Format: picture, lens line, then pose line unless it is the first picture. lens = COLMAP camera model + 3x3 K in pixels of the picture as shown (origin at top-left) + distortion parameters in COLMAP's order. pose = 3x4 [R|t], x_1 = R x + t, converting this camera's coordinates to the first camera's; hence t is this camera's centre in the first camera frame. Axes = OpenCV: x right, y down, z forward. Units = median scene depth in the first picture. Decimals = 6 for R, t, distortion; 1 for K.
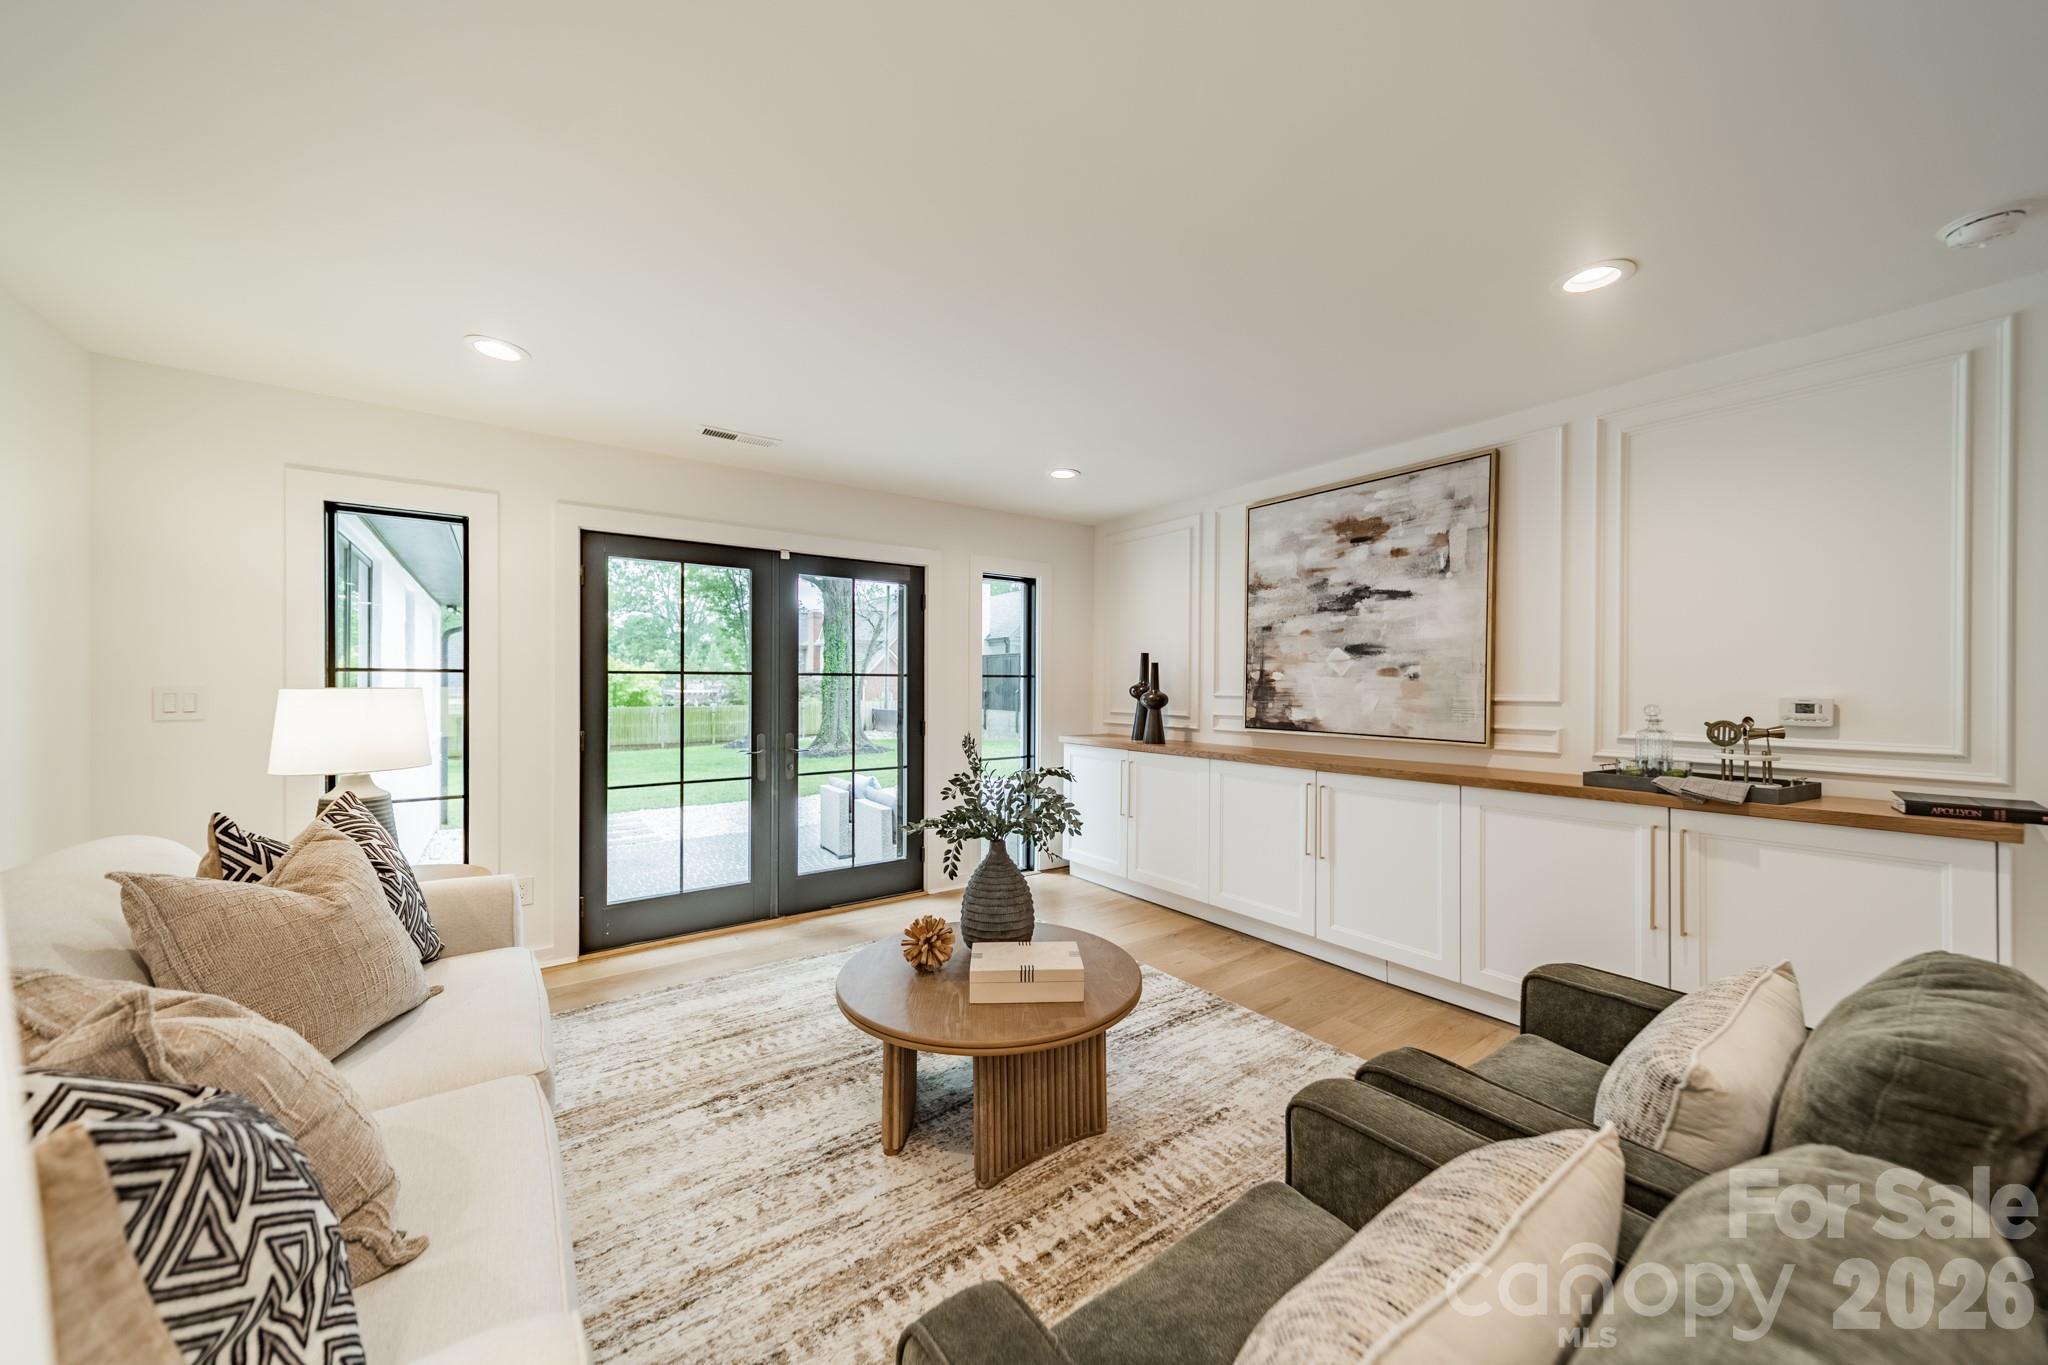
lens RADIAL K [[721.4, 0, 1034.0], [0, 721.4, 687.4], [0, 0, 1]] dist [0.007733, 0.000012]
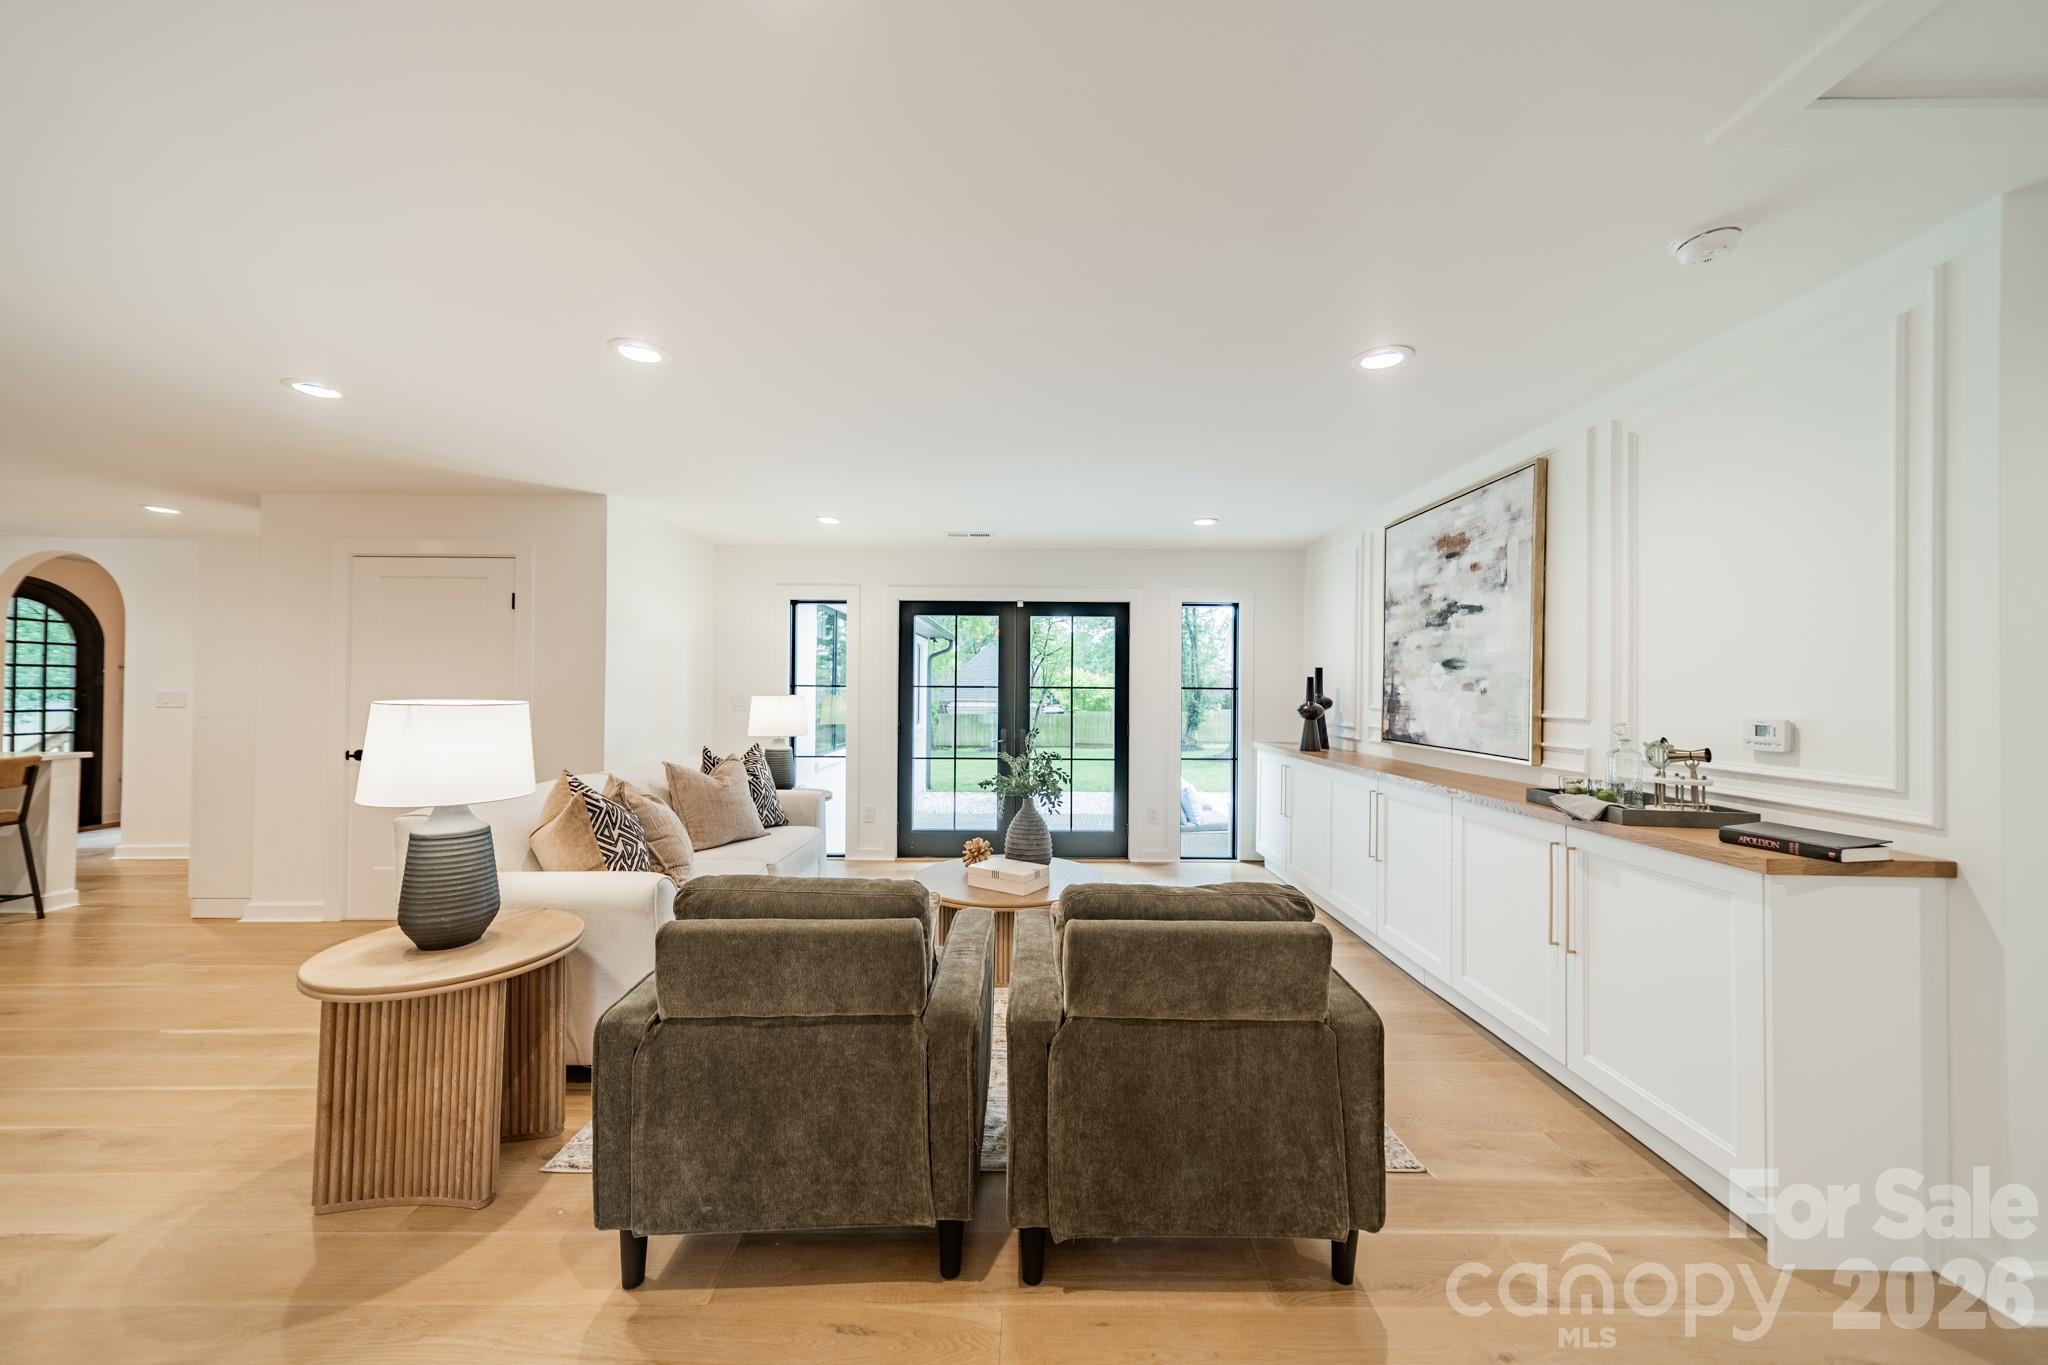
lens RADIAL K [[721.4, 0, 1027.4], [0, 721.4, 687.5], [0, 0, 1]] dist [0.007733, 0.000012]
pose [[0.809531, 0.000527, -0.587077, 0.565933], [-0.007766, 0.999922, -0.009811, -0.005457], [0.587026, 0.012501, 0.809471, -0.163383]]
